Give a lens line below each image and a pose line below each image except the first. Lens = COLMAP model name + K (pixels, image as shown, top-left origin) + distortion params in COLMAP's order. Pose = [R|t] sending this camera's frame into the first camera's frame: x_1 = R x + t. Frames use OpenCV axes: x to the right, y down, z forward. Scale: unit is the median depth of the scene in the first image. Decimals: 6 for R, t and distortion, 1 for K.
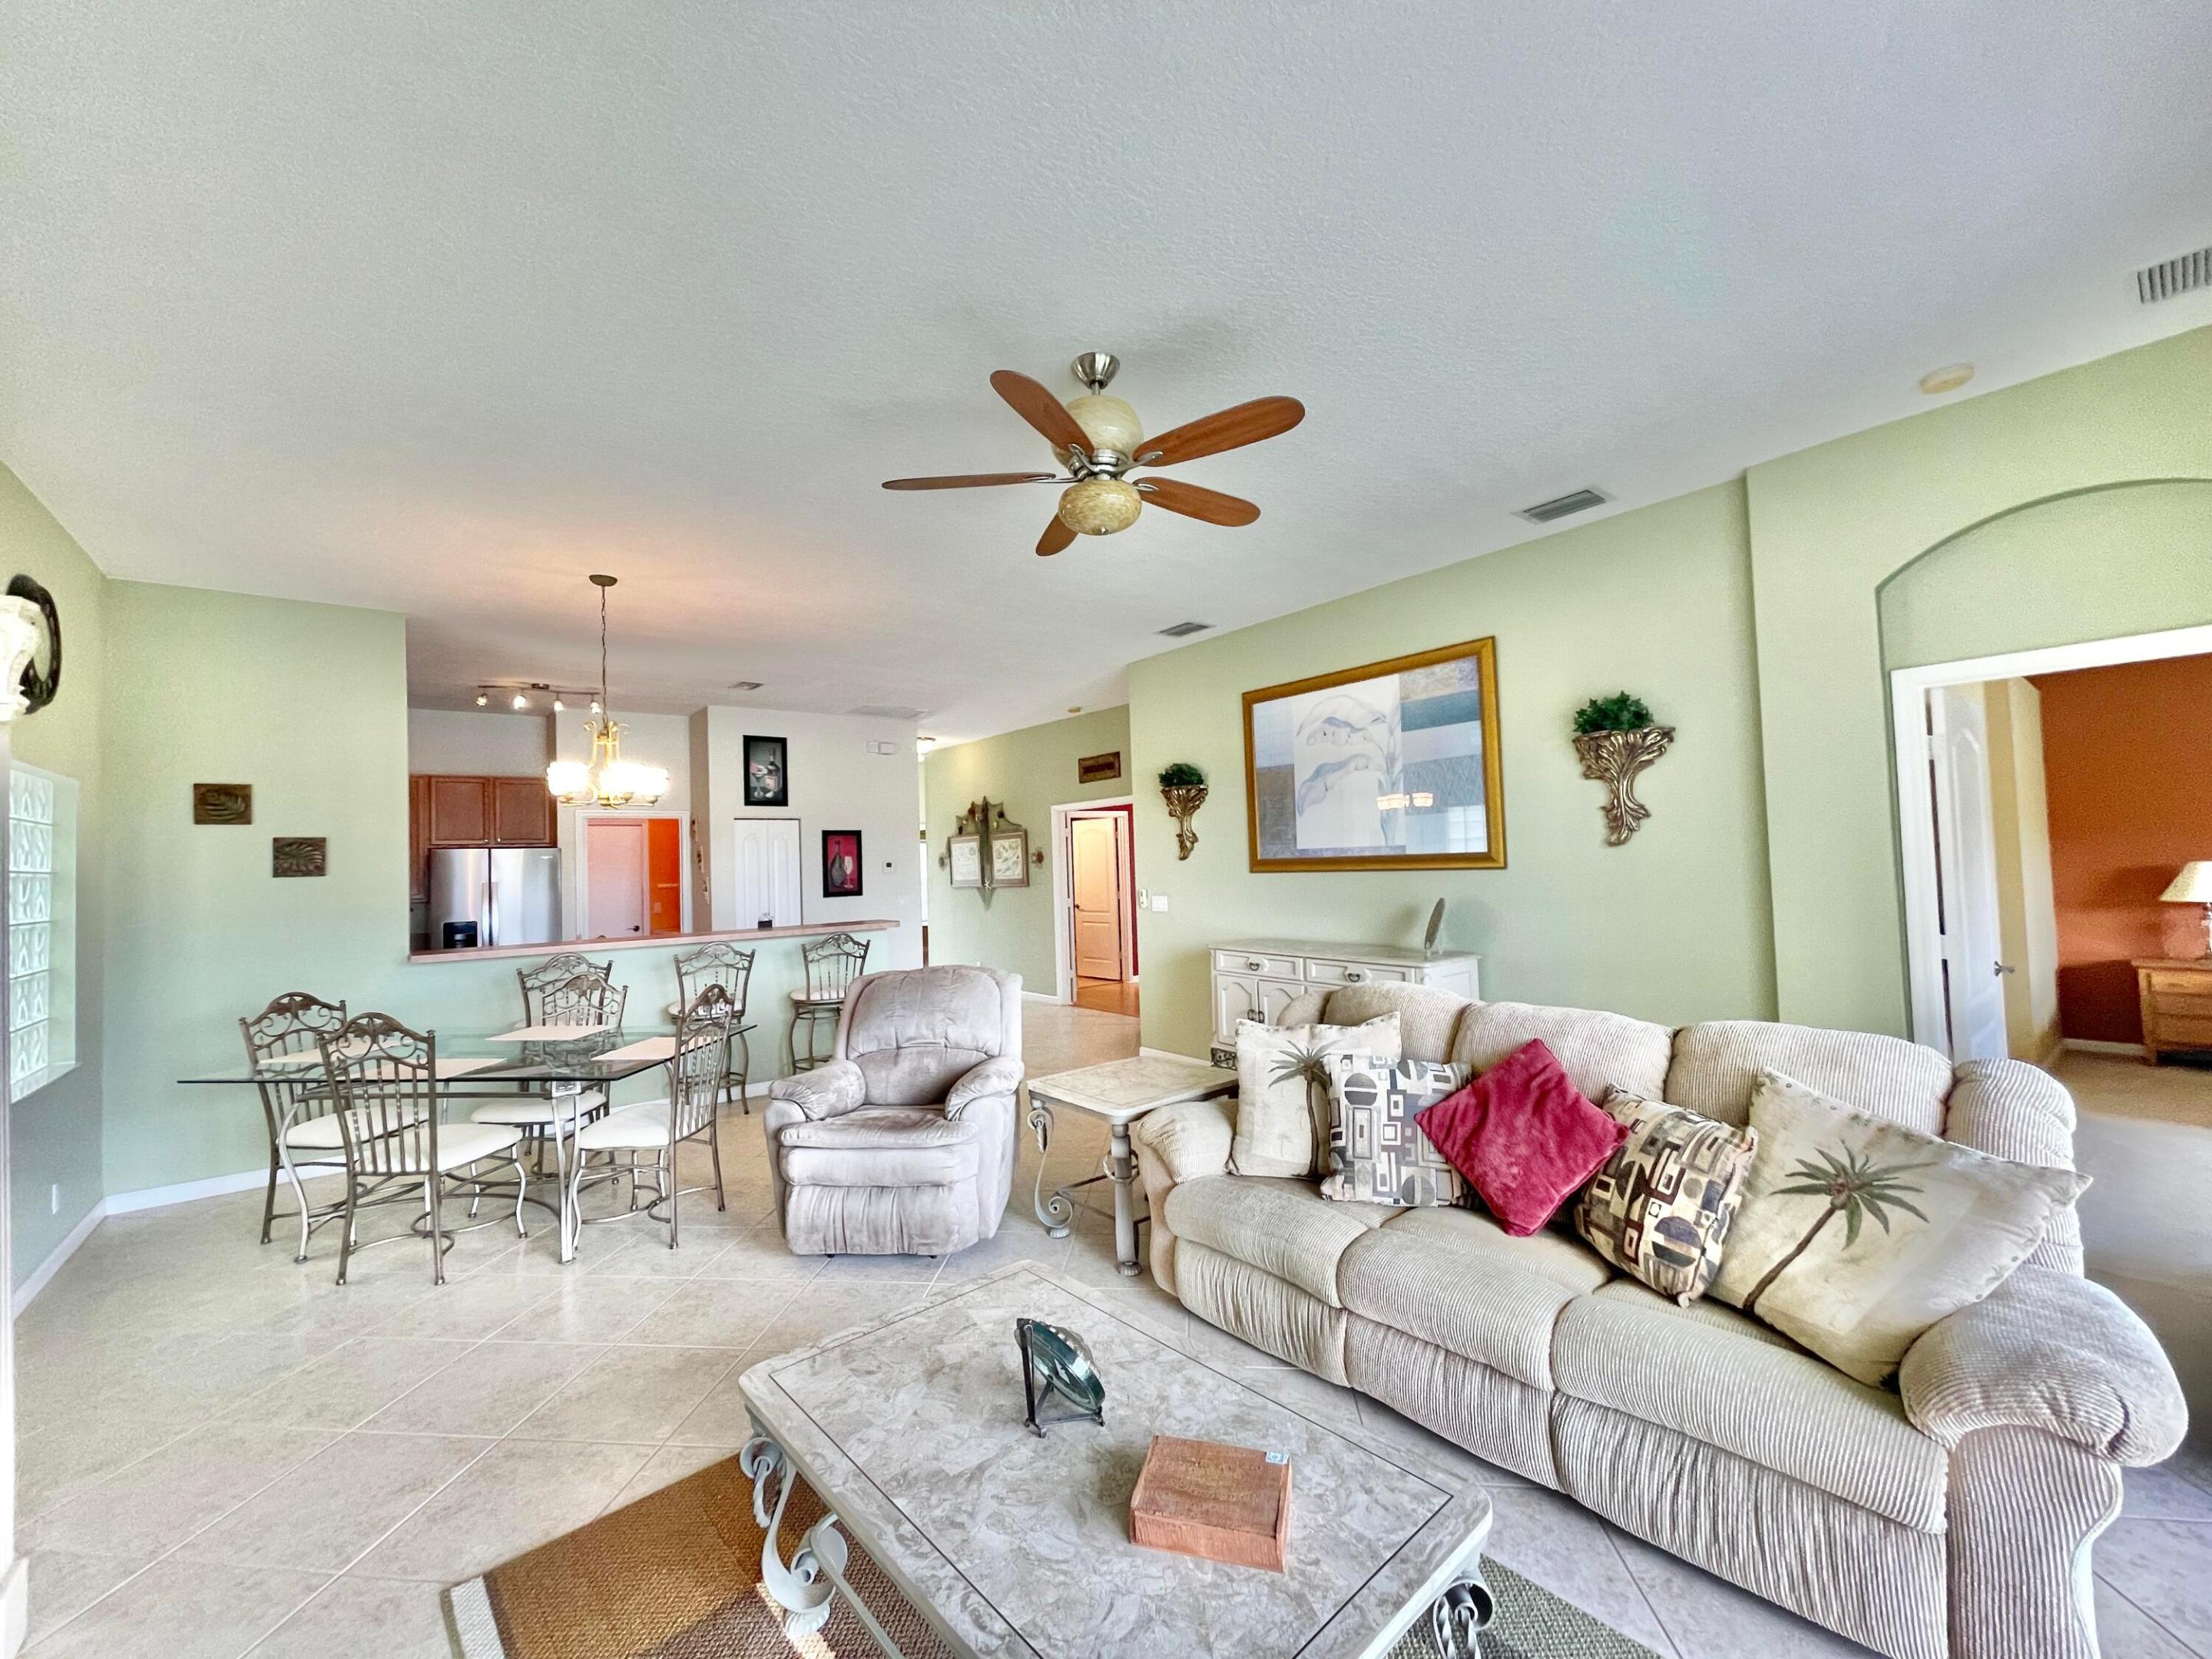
lens RADIAL K [[892.9, 0, 1087.3], [0, 892.9, 832.1], [0, 0, 1]] dist [0.000909, -0.001025]
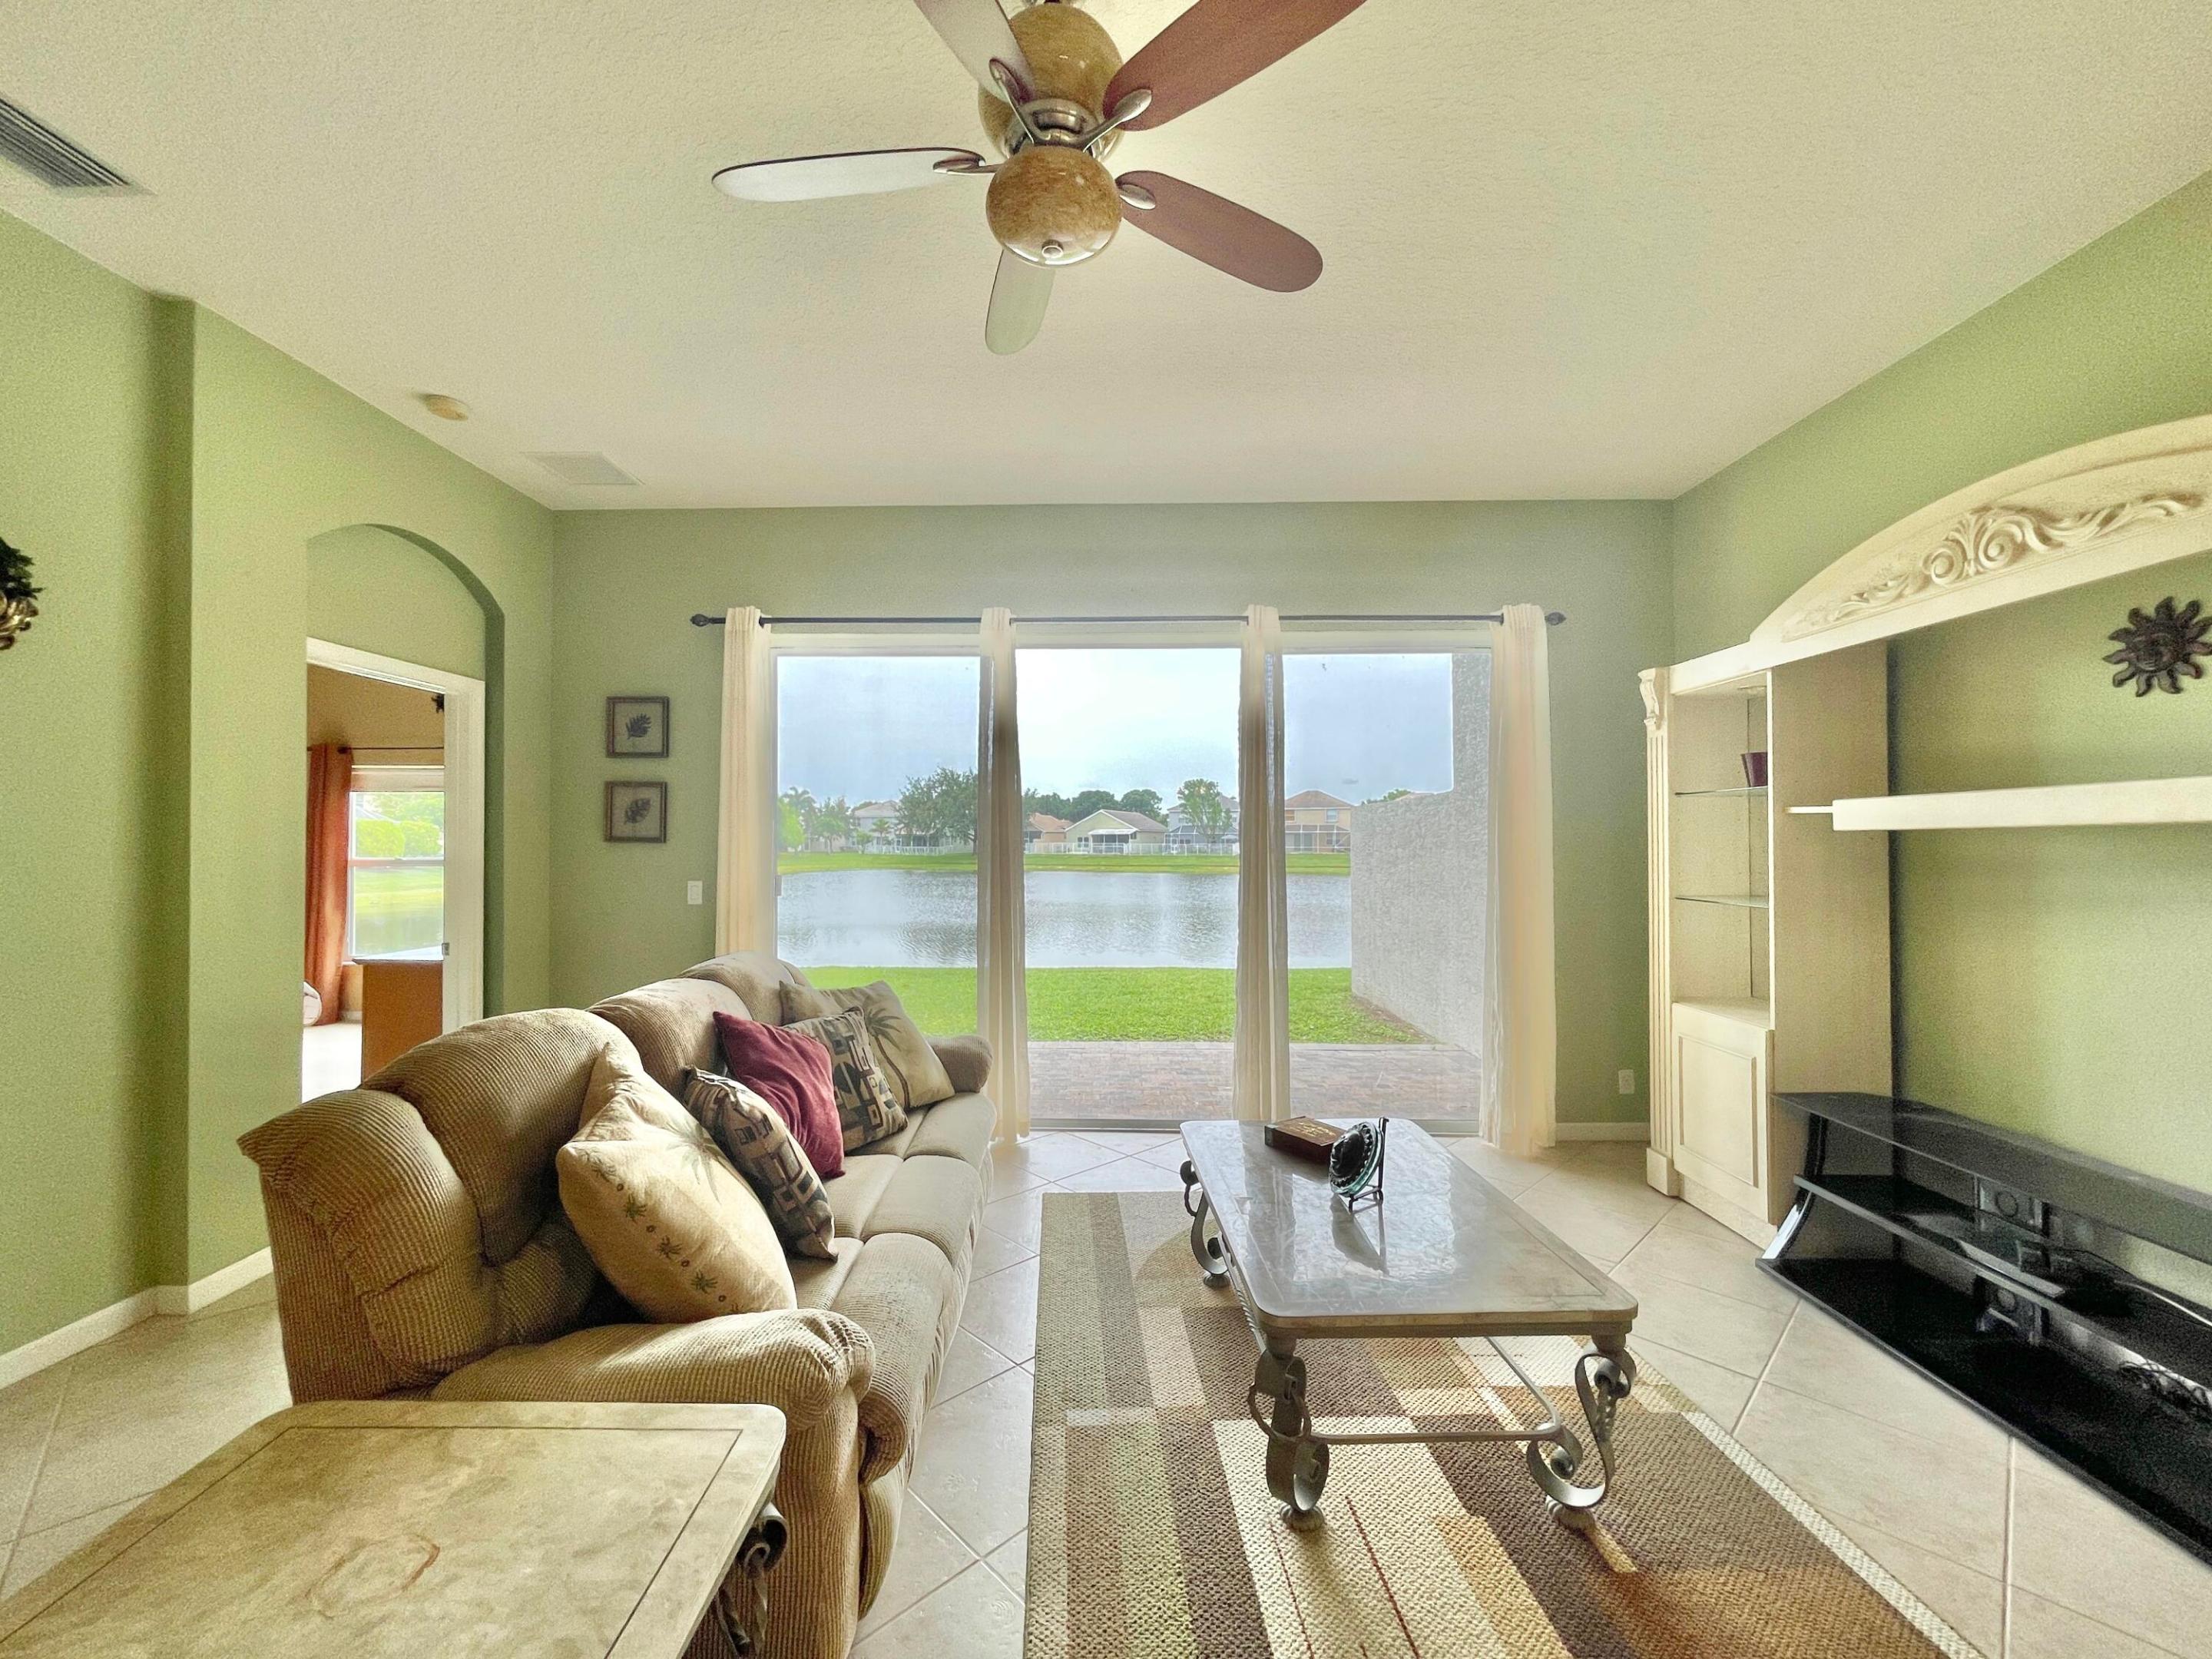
lens RADIAL K [[892.9, 0, 1094.1], [0, 892.9, 830.9], [0, 0, 1]] dist [0.000909, -0.001025]
pose [[-0.772004, 0.042750, 0.634178, -0.205517], [0.006382, 0.998207, -0.059520, 0.055585], [-0.635585, -0.041903, -0.770893, 0.784652]]
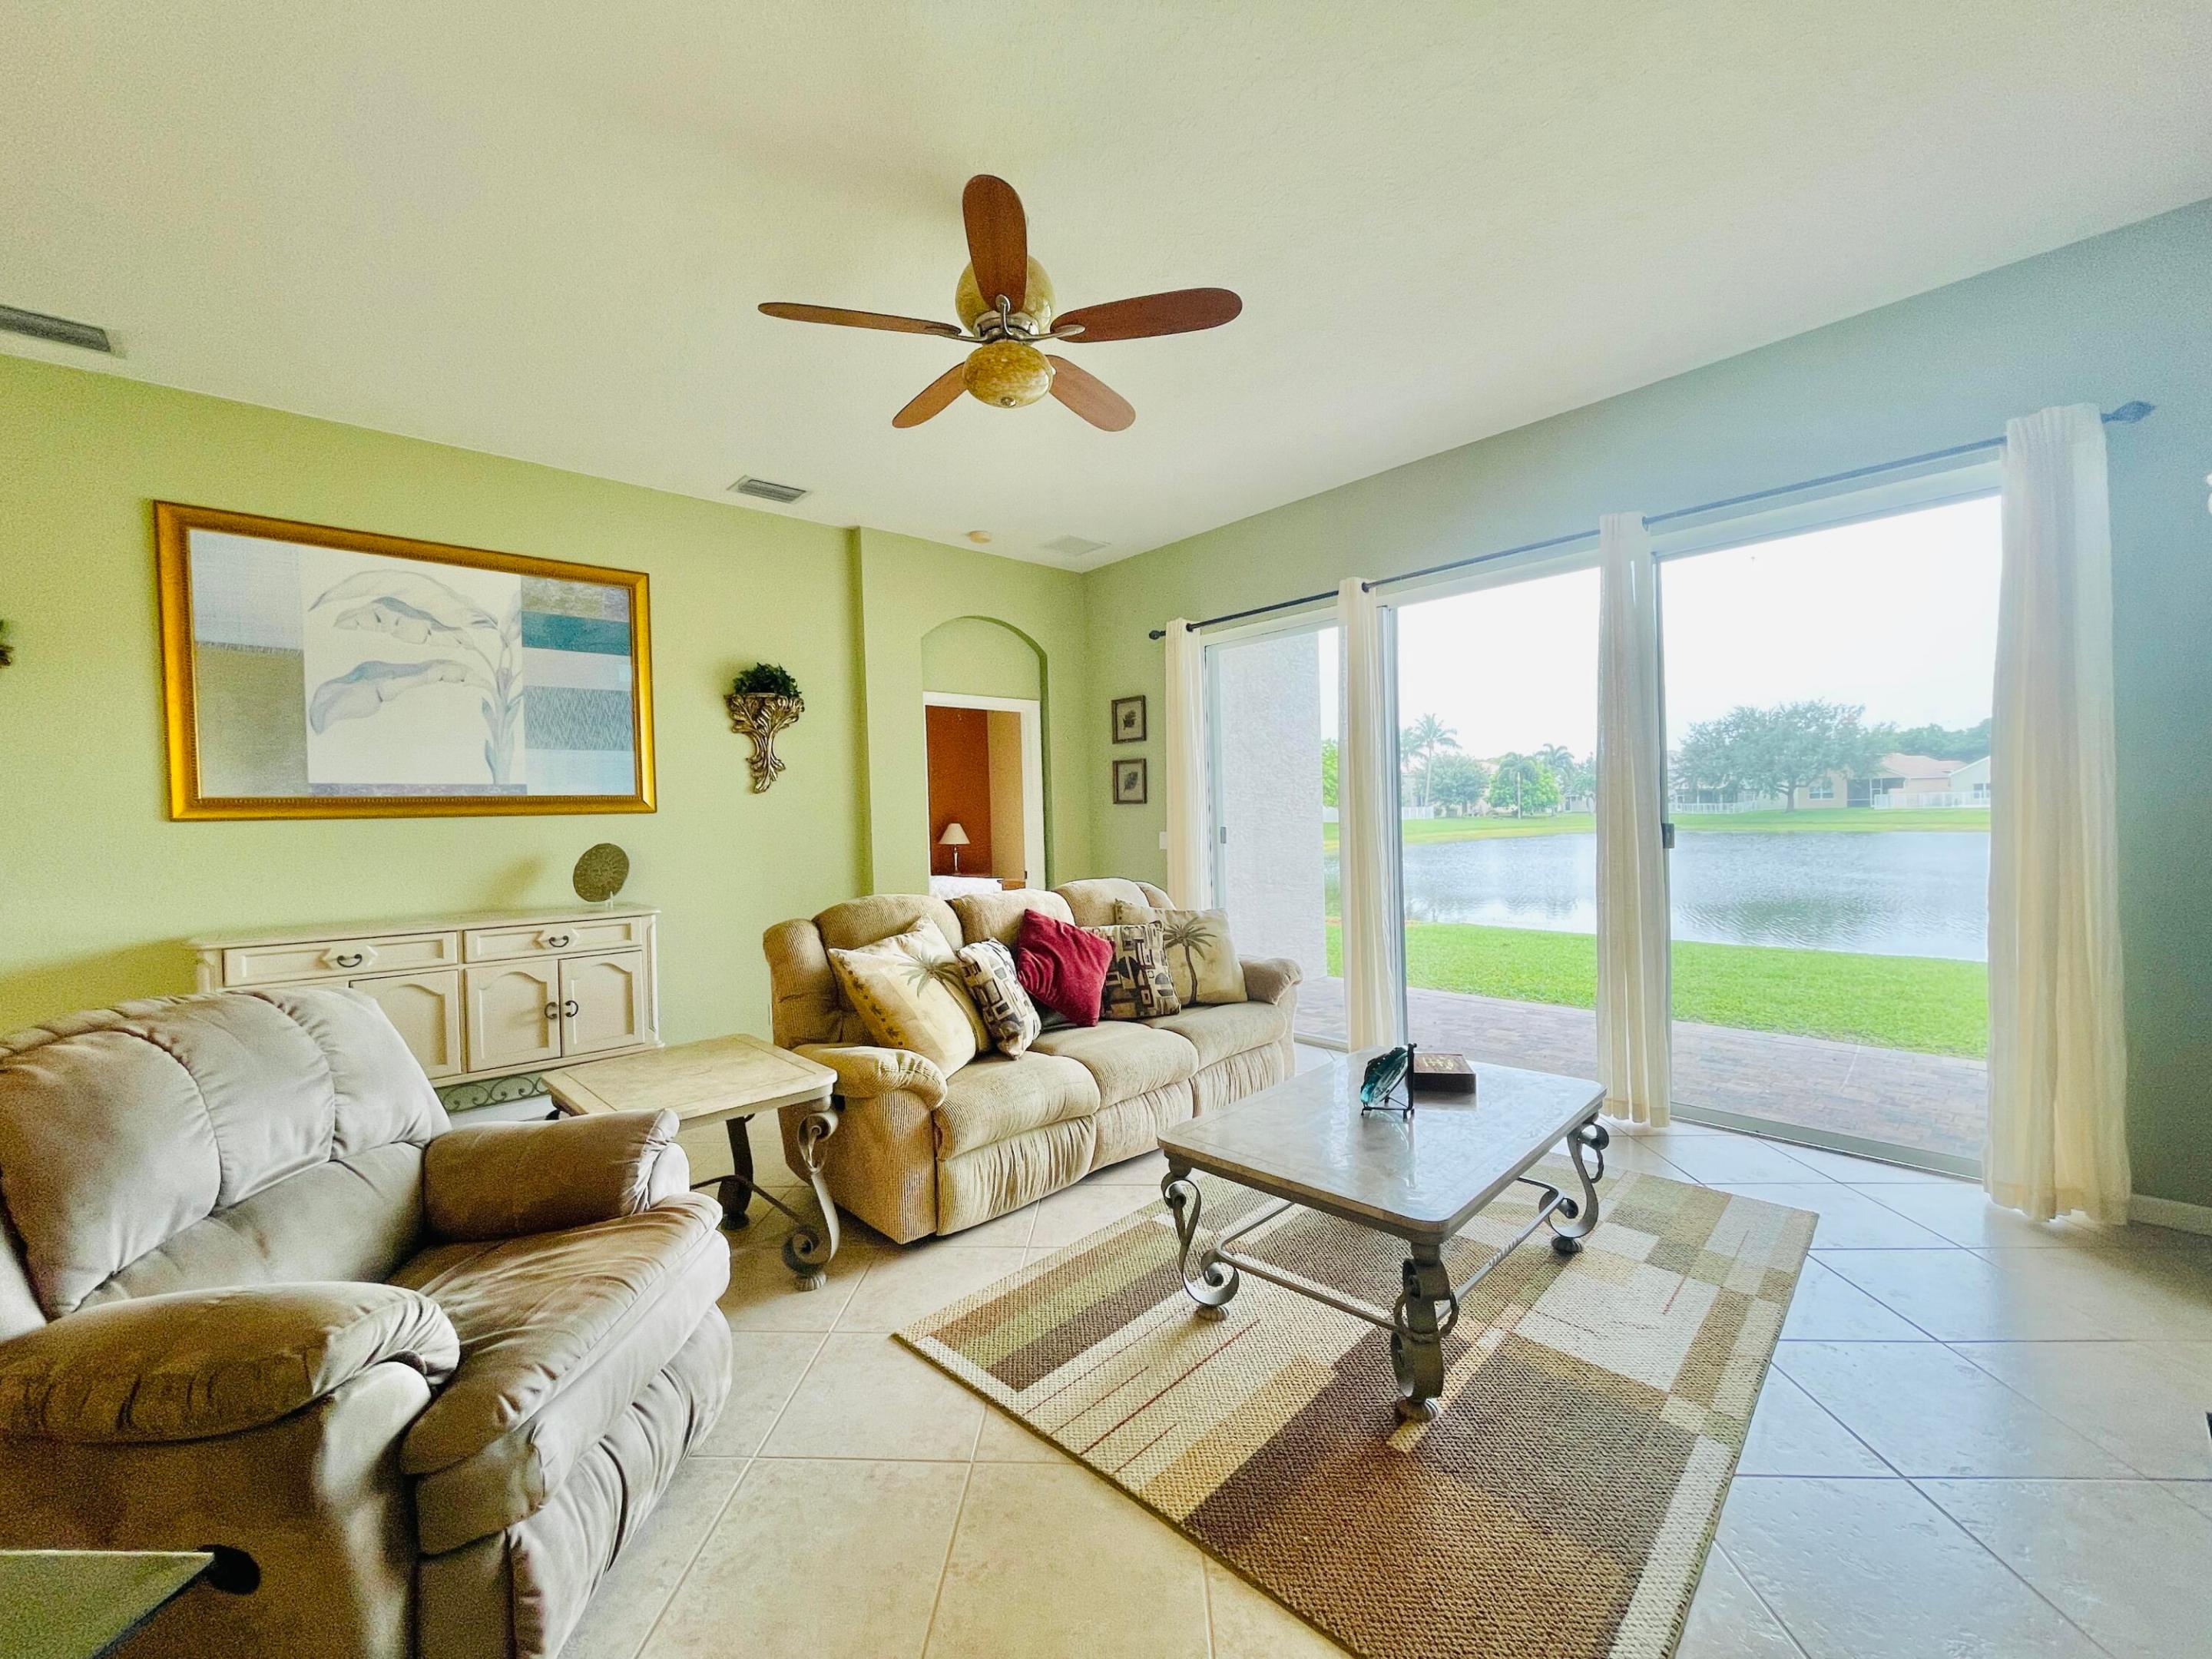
lens RADIAL K [[892.9, 0, 1092.3], [0, 892.9, 833.2], [0, 0, 1]] dist [0.000909, -0.001025]
pose [[-0.069103, 0.017046, 0.997464, -0.497319], [-0.002151, 0.999849, -0.017236, 0.072170], [-0.997607, -0.003337, -0.069056, 0.532135]]
